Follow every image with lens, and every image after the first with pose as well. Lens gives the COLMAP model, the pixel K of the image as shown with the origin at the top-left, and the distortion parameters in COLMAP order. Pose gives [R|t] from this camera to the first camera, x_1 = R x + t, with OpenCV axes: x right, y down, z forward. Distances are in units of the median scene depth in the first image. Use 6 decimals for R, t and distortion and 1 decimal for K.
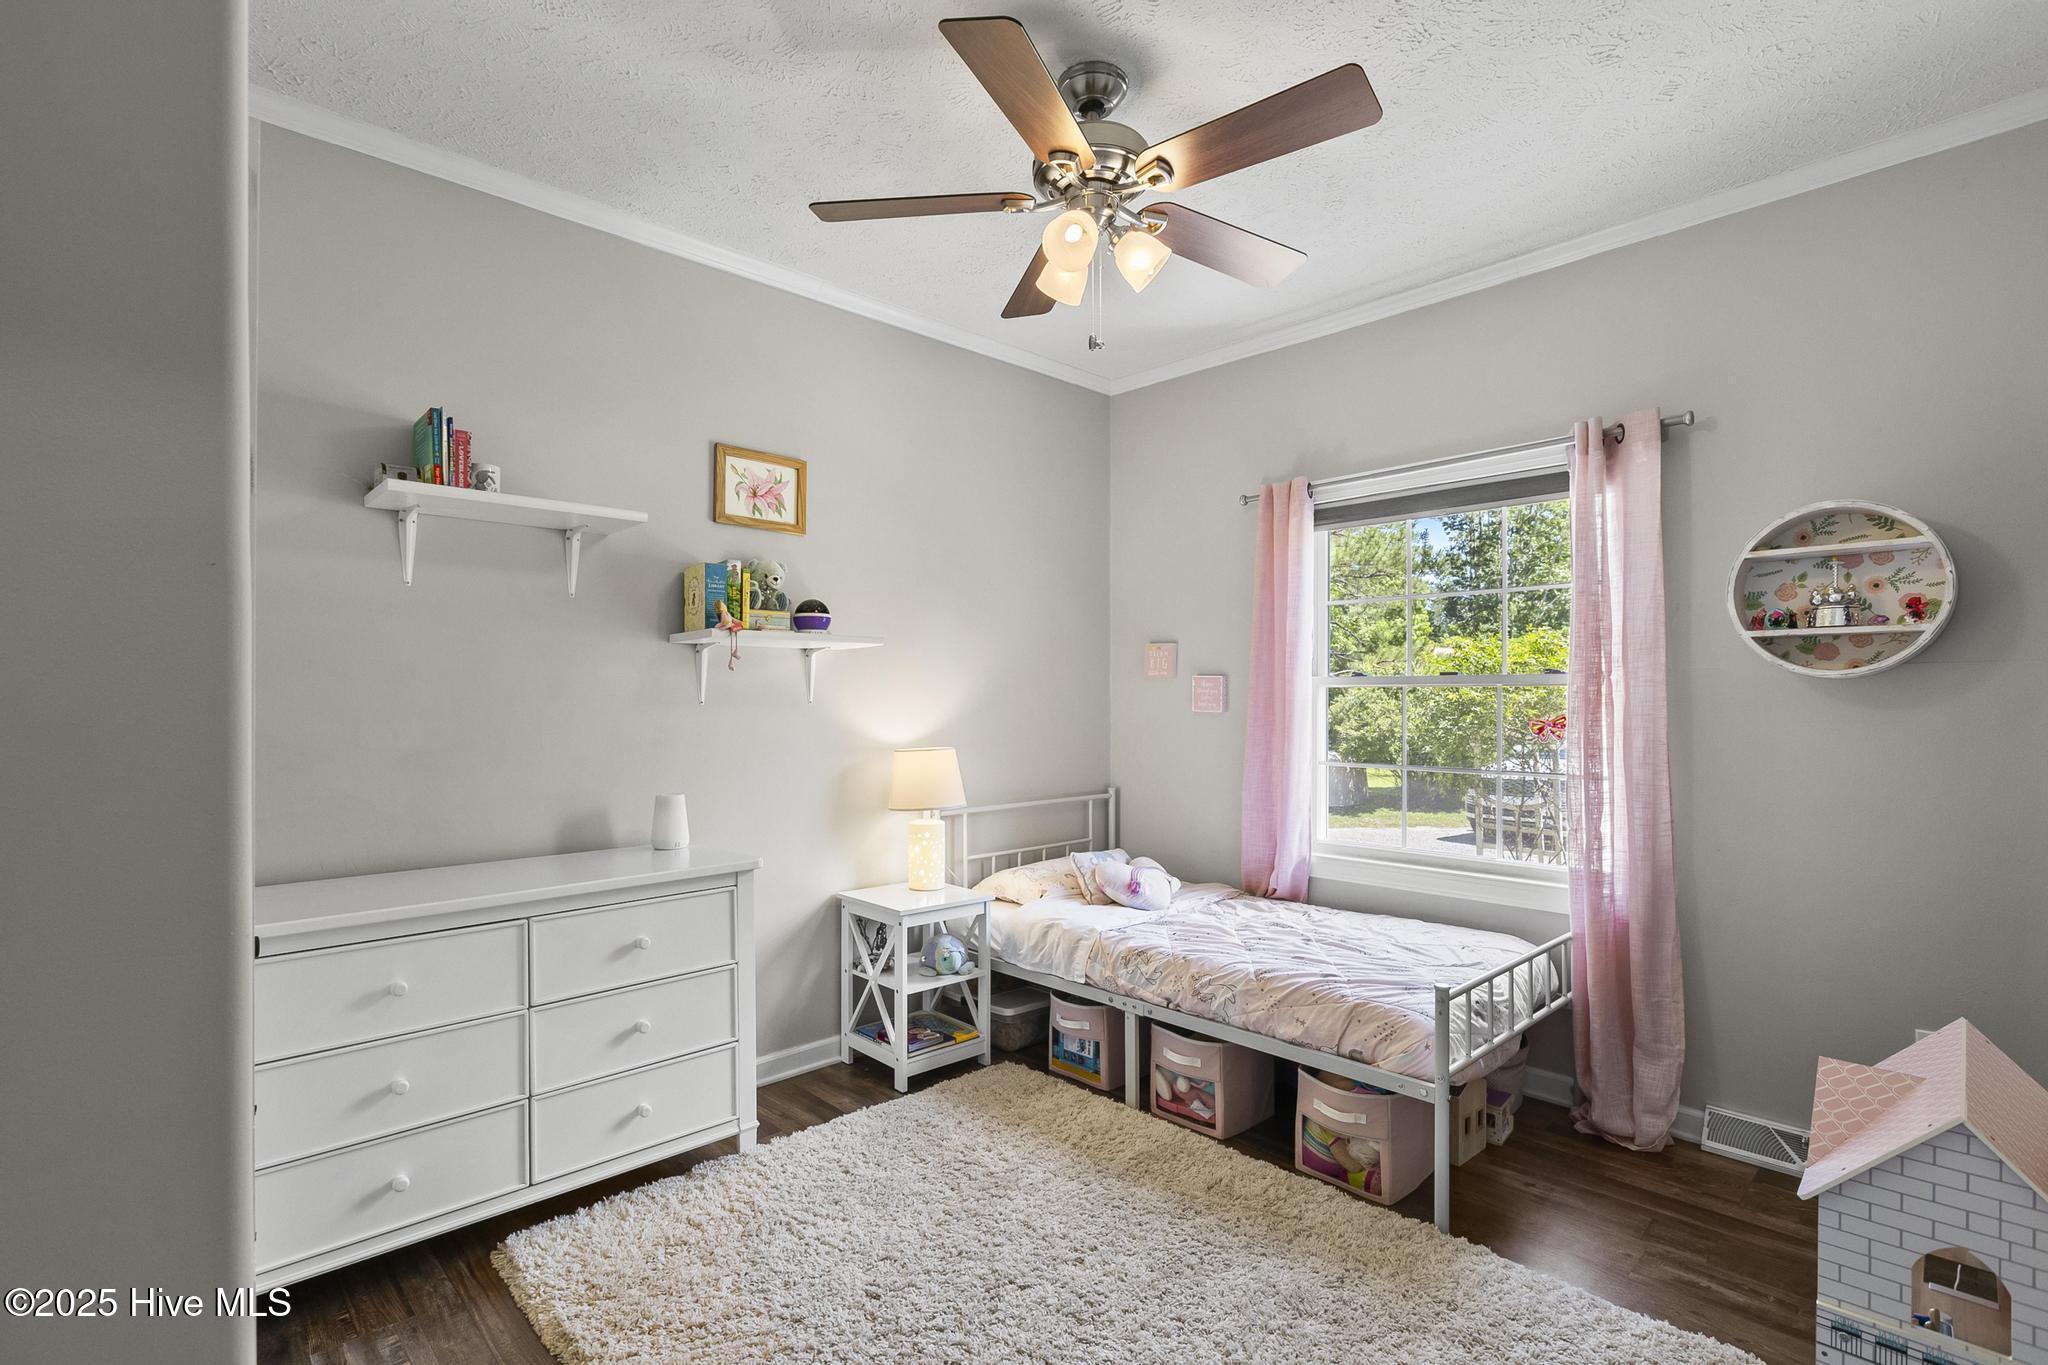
lens RADIAL K [[965.8, 0, 1028.5], [0, 965.8, 686.9], [0, 0, 1]] dist [0.000032, -0.000199]
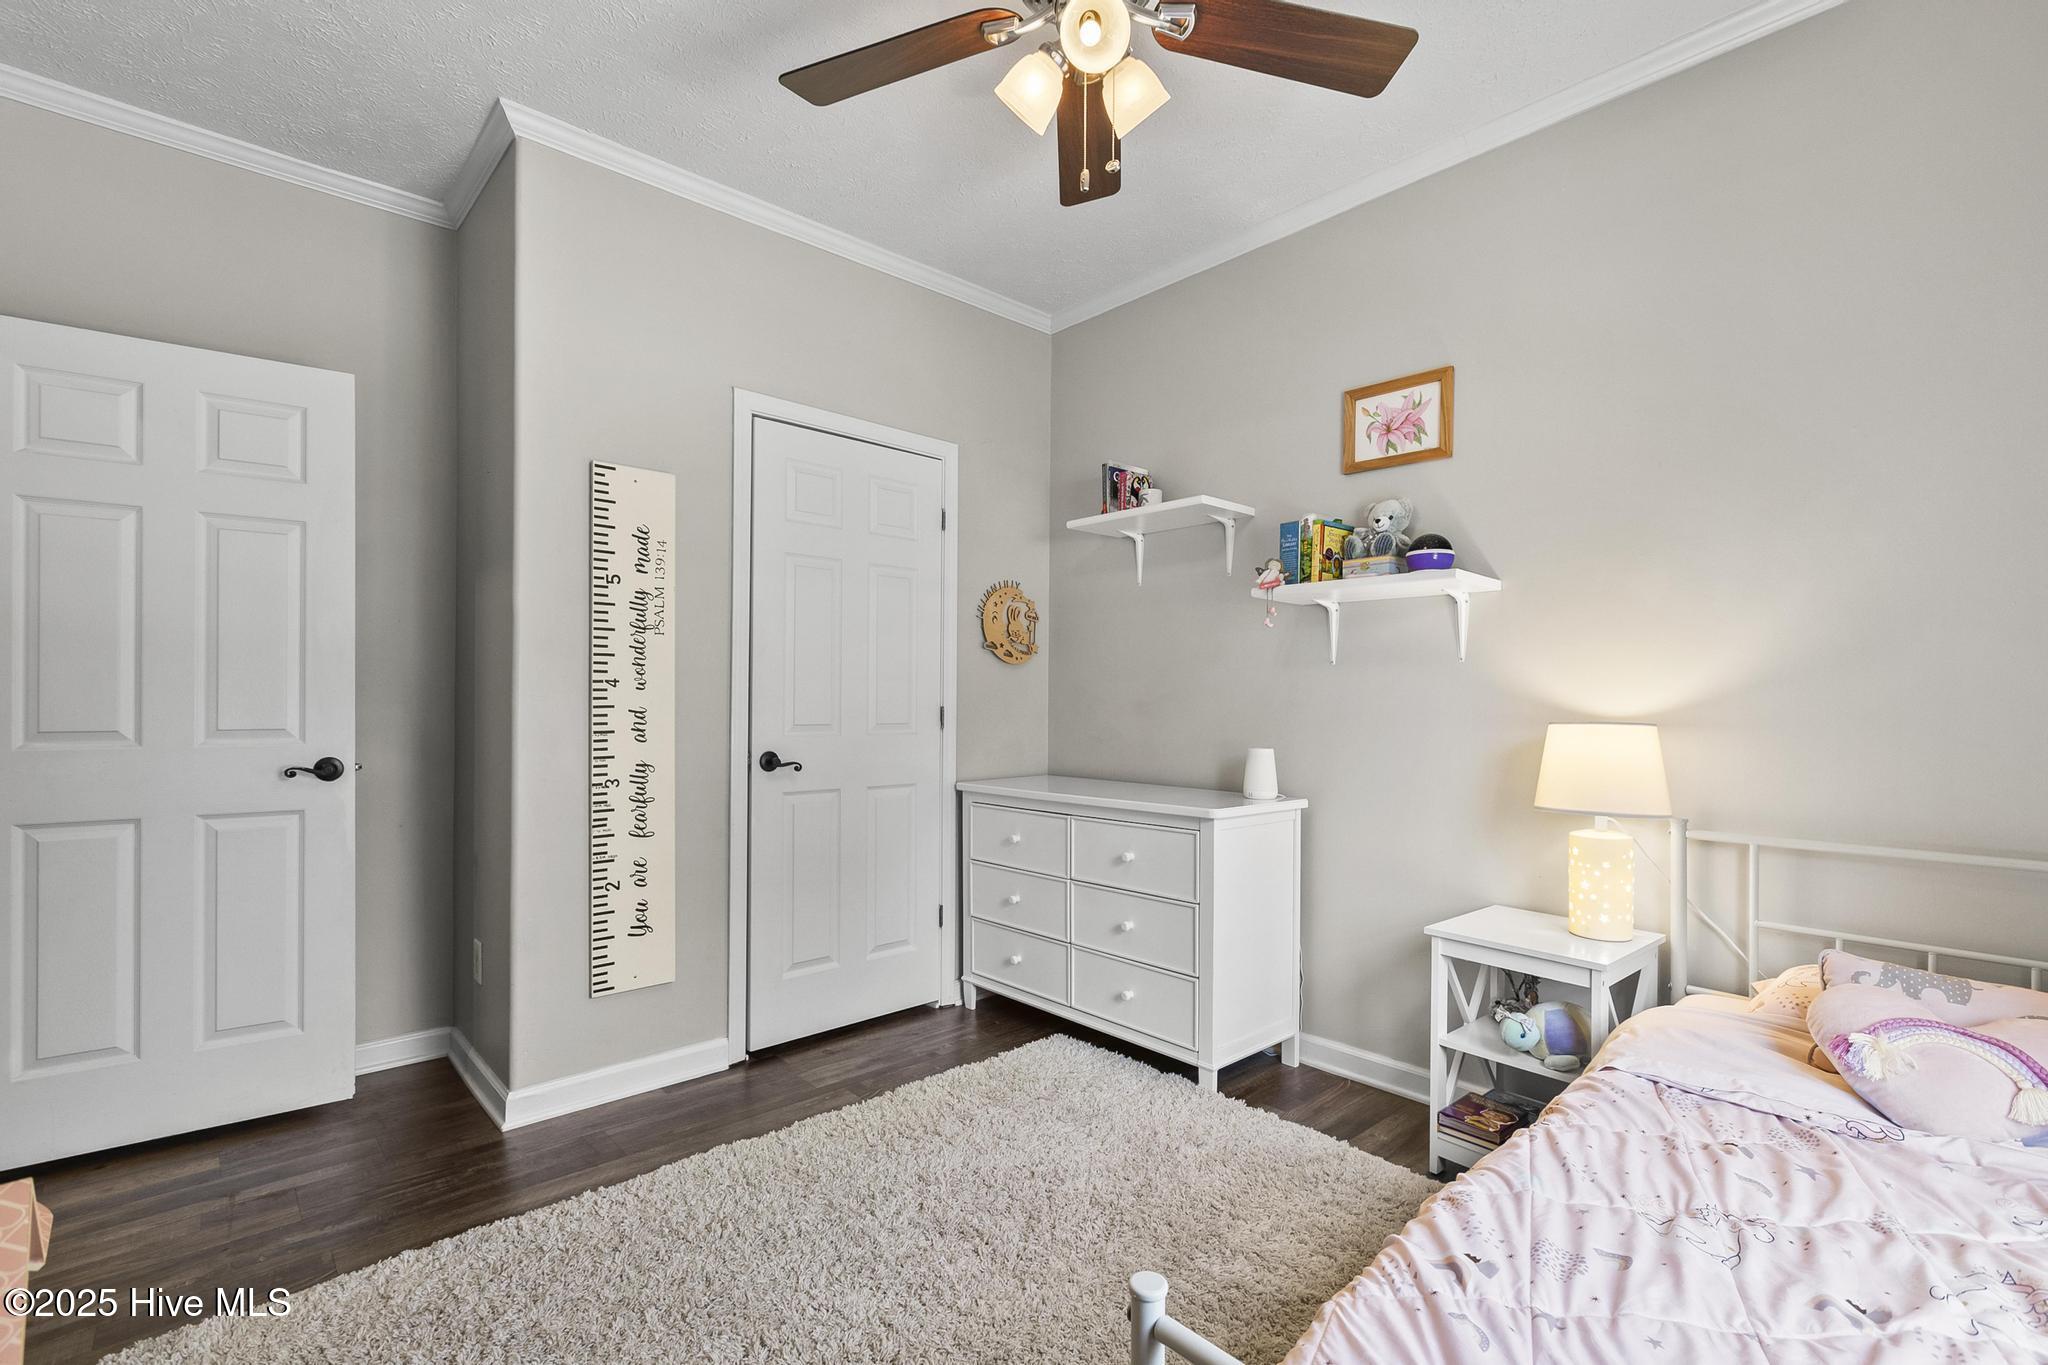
lens RADIAL K [[921.5, 0, 1026.4], [0, 921.5, 685.3], [0, 0, 1]] dist [0.000769, -0.000643]
pose [[-0.022554, -0.009203, -0.999703, 0.587193], [0.005826, 0.999939, -0.009337, 0.045118], [0.999729, -0.006035, -0.022499, 0.688643]]
